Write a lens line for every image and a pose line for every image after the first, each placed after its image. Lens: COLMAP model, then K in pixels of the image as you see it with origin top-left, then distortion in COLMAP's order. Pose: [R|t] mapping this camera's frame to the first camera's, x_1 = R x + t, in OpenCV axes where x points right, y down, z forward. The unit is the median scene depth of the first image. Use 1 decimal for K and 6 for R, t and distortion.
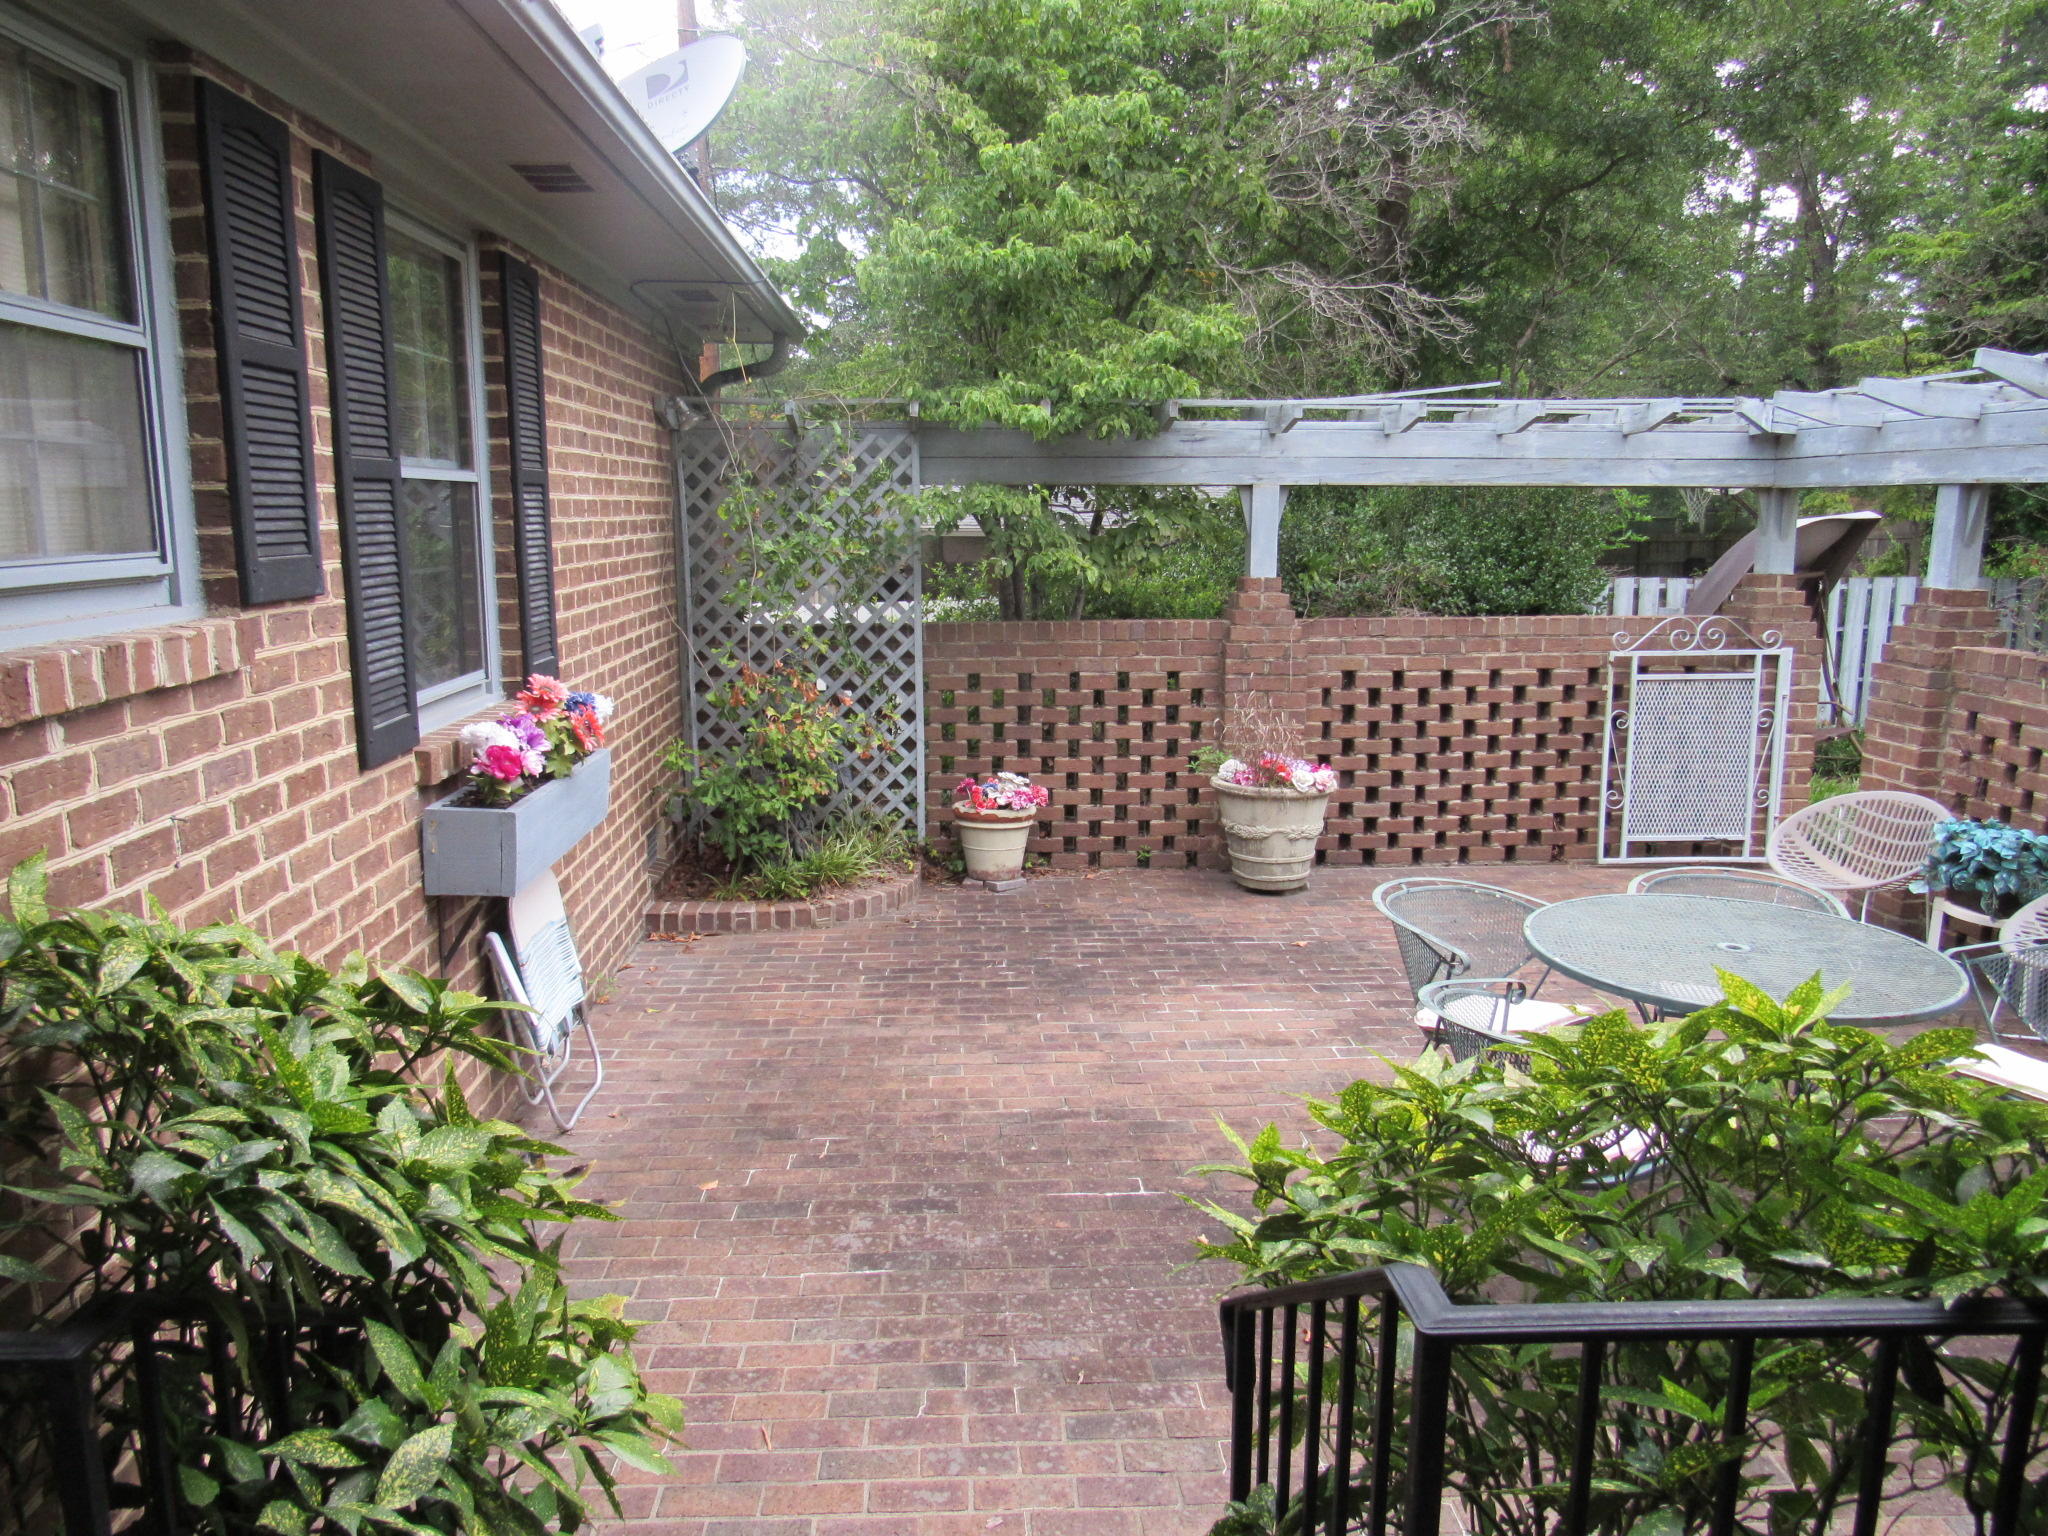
lens RADIAL K [[1465.8, 0, 1024.0], [0, 1465.8, 768.0], [0, 0, 1]] dist [-0.027168, 0.002060]
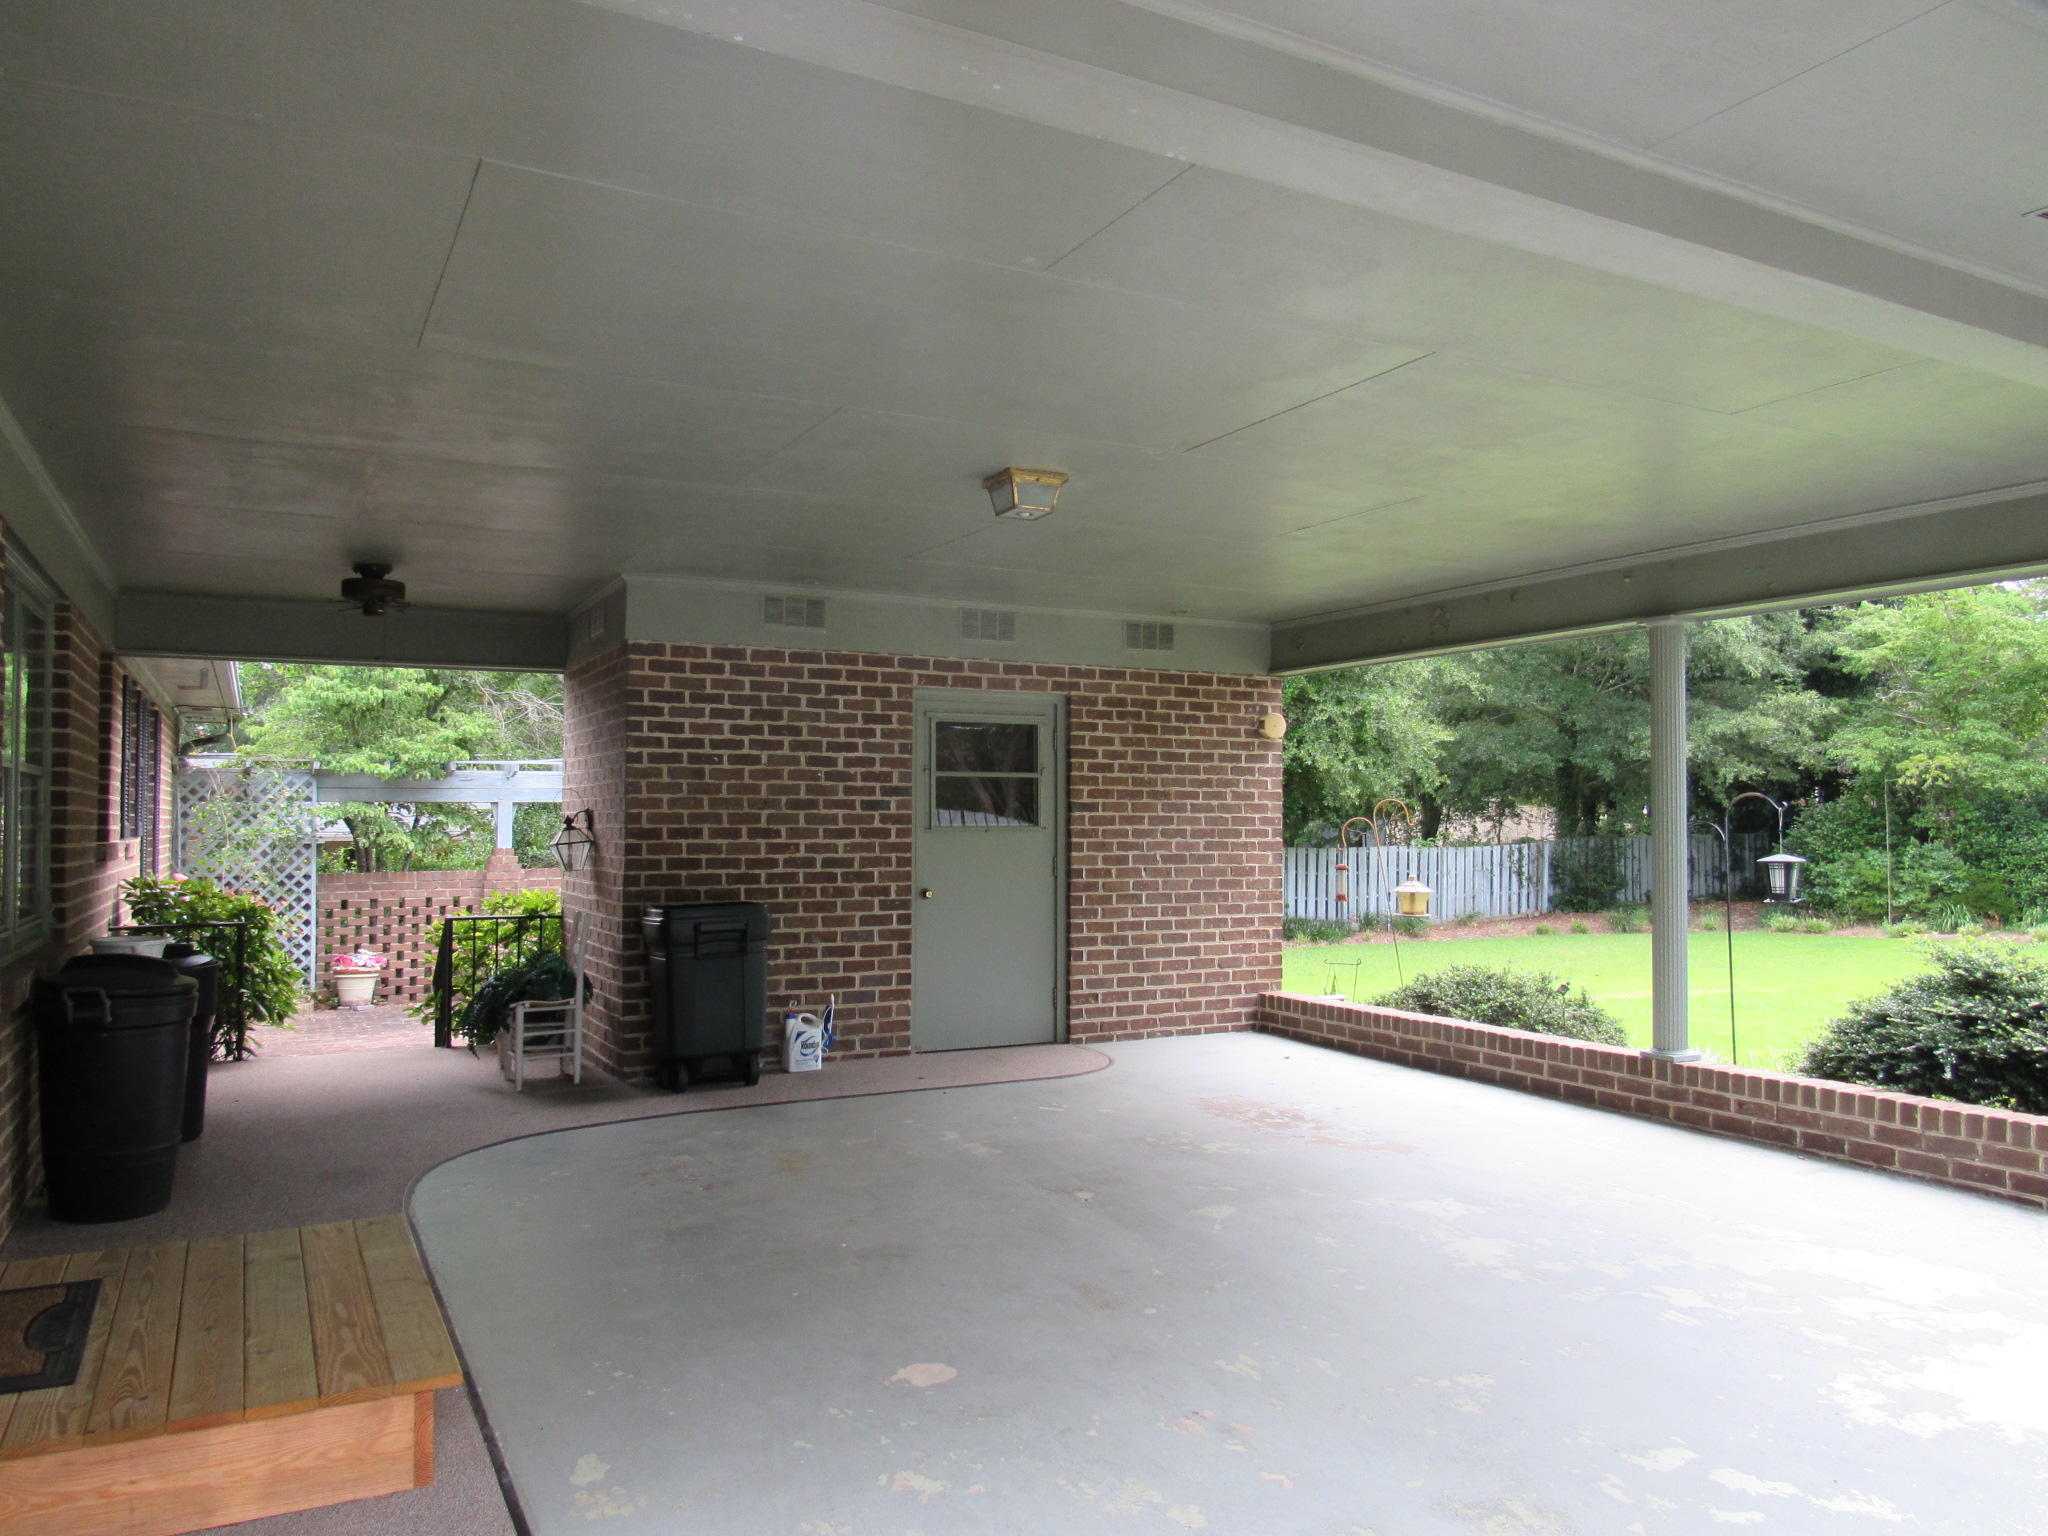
lens RADIAL K [[1465.8, 0, 1024.0], [0, 1465.8, 768.0], [0, 0, 1]] dist [-0.027168, 0.002060]
pose [[0.908461, 0.012733, 0.417775, -0.025476], [0.075869, 0.977908, -0.194784, 0.204058], [-0.411026, 0.208650, 0.887425, -1.076698]]
